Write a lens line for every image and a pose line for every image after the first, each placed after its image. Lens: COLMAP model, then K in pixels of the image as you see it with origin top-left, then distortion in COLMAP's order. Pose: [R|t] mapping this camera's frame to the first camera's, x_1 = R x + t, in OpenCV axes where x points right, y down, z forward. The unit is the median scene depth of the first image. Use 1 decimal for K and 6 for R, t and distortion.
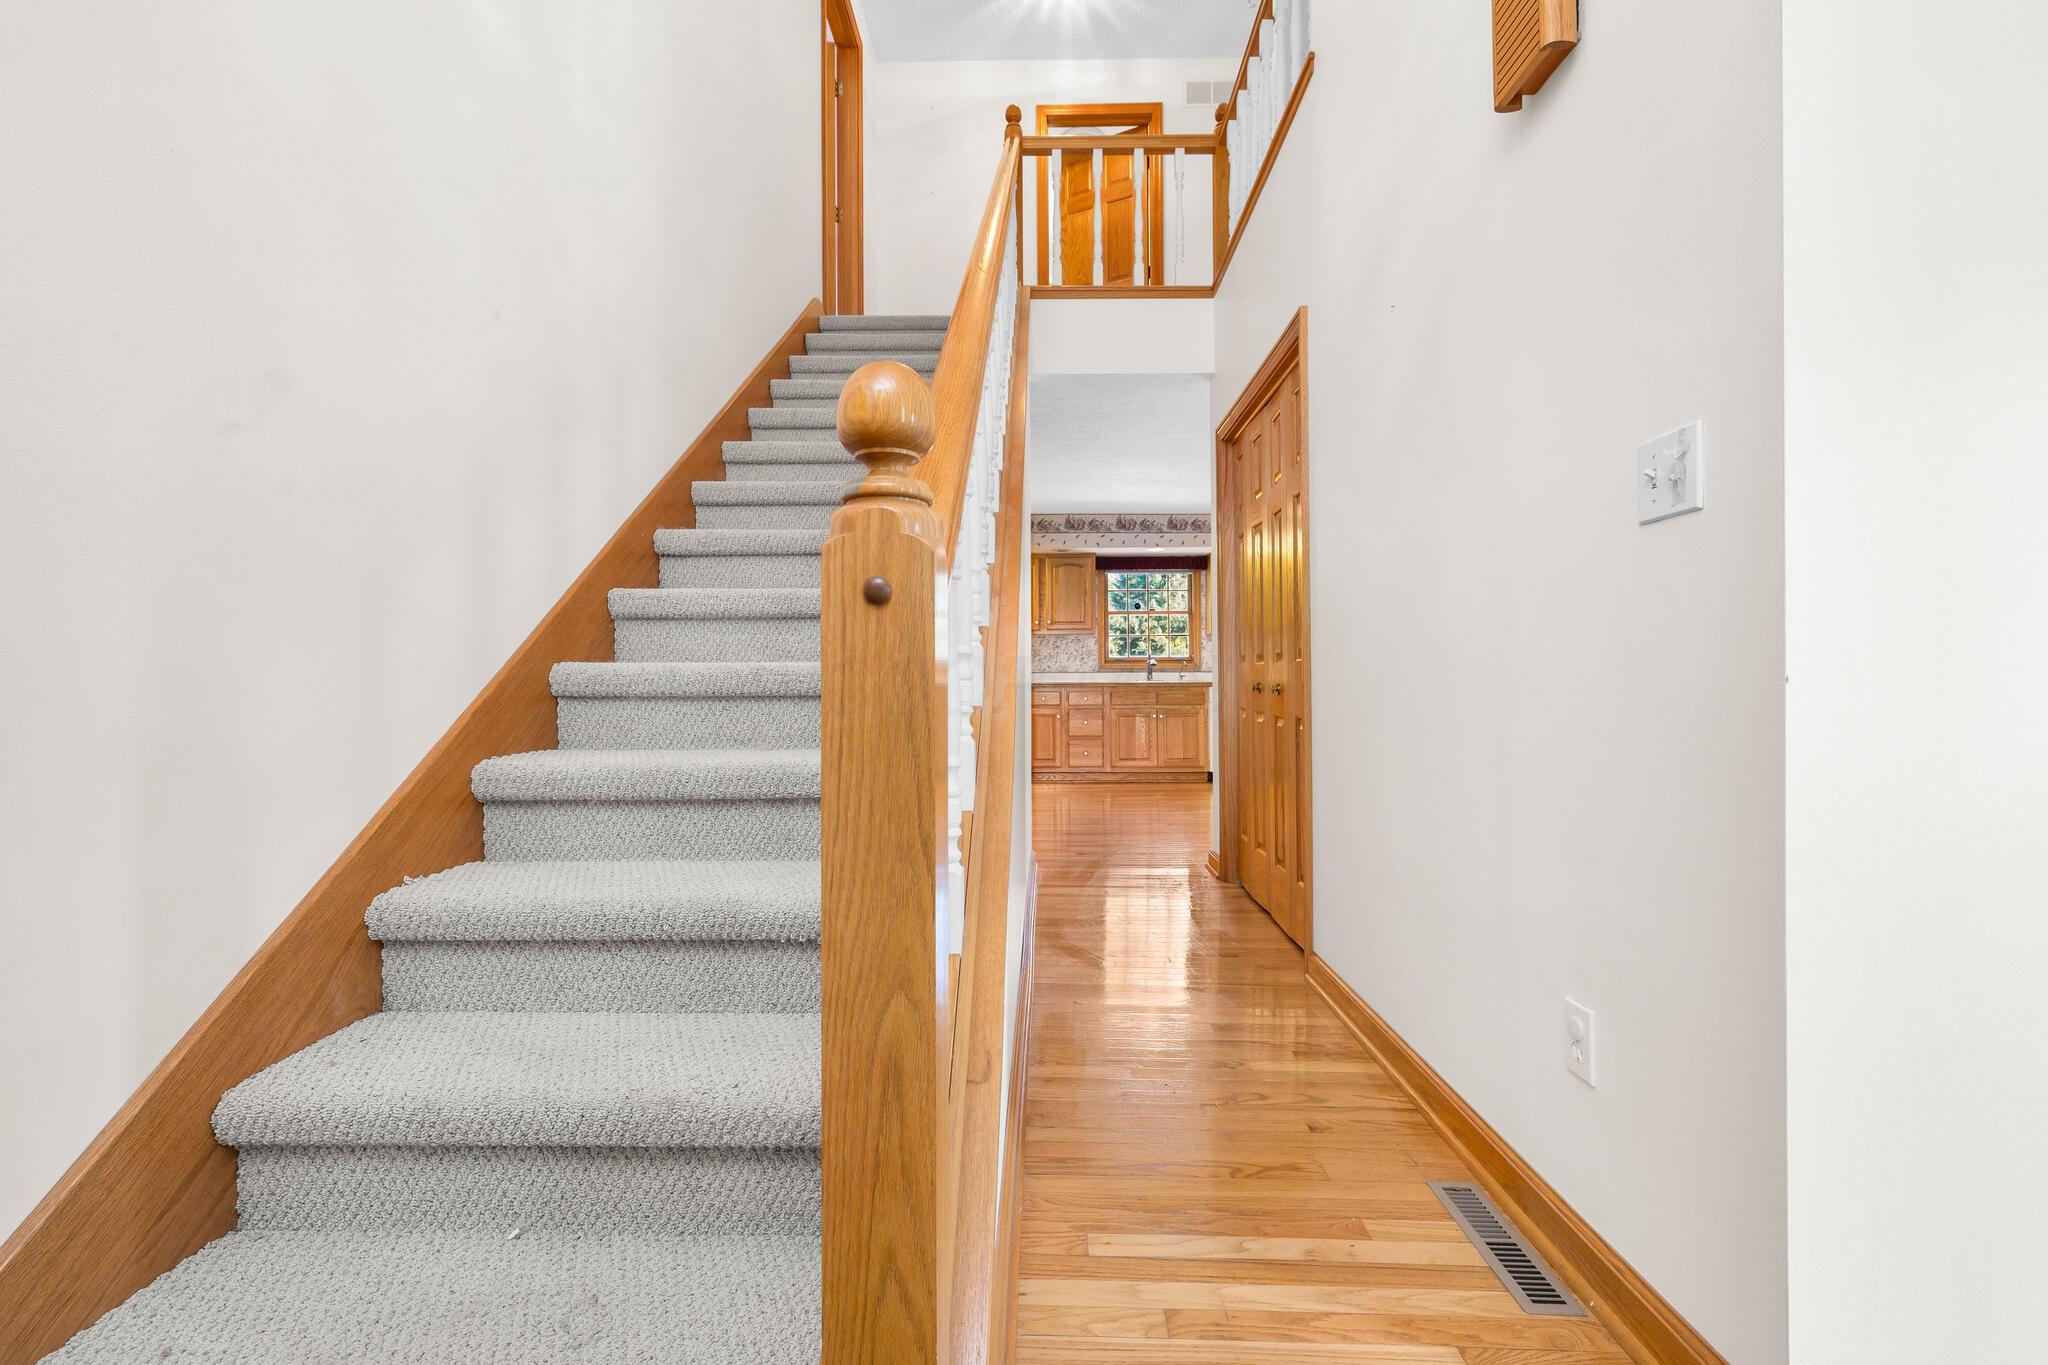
lens RADIAL K [[866.9, 0, 1022.6], [0, 866.9, 681.4], [0, 0, 1]] dist [-0.003987, 0.000427]
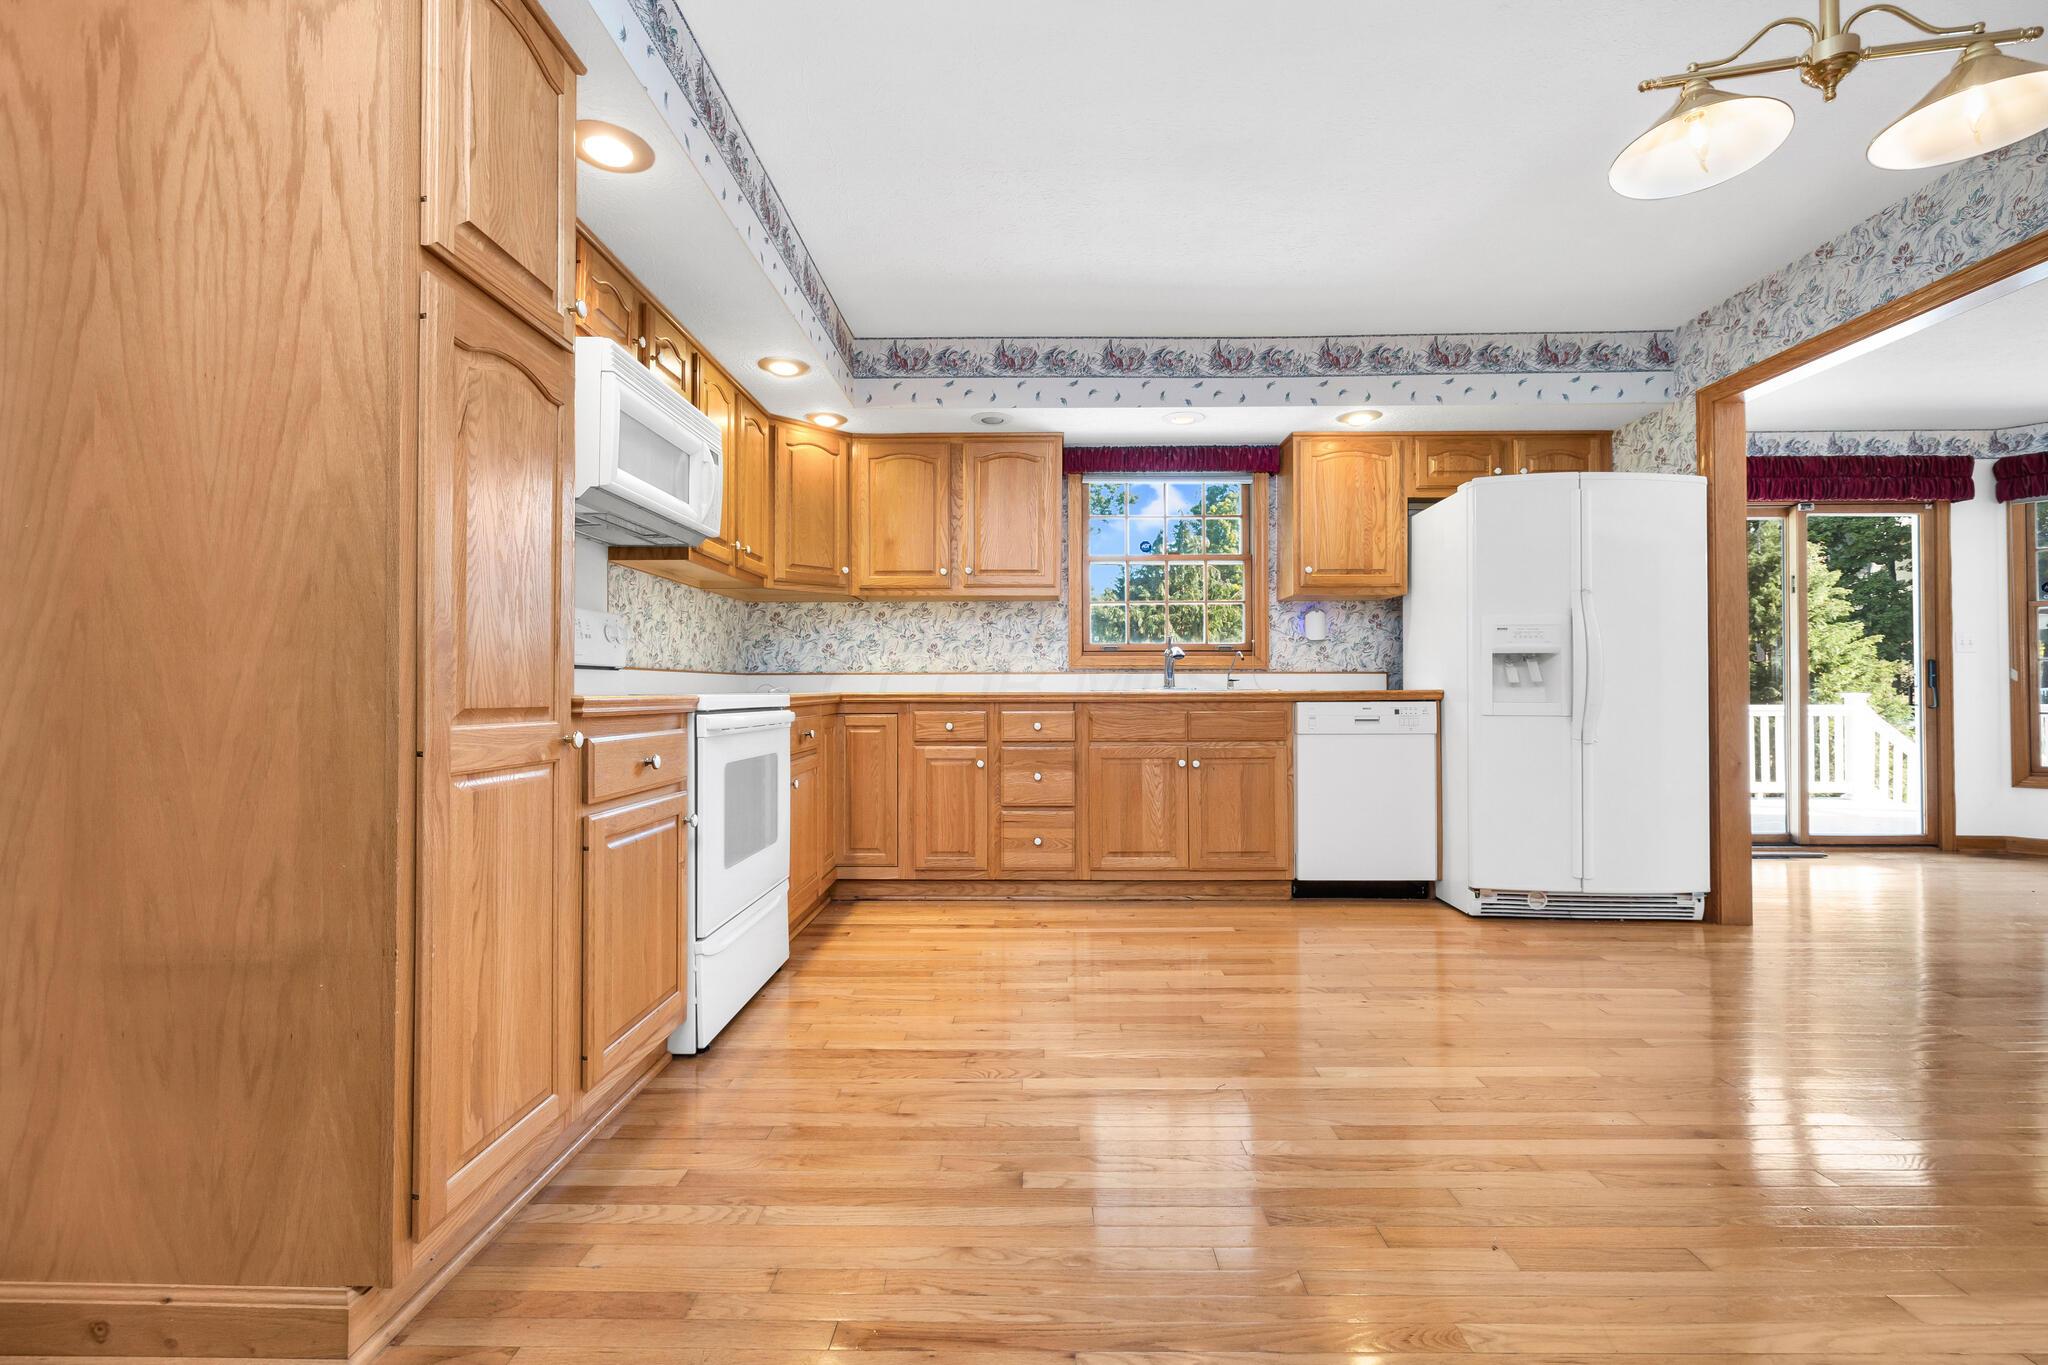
lens RADIAL K [[866.9, 0, 1026.5], [0, 866.9, 685.8], [0, 0, 1]] dist [-0.003987, 0.000427]
pose [[0.999985, 0.001267, 0.005297, 0.062834], [-0.001223, 0.999965, -0.008254, 0.001457], [-0.005308, 0.008247, 0.999952, 0.515695]]
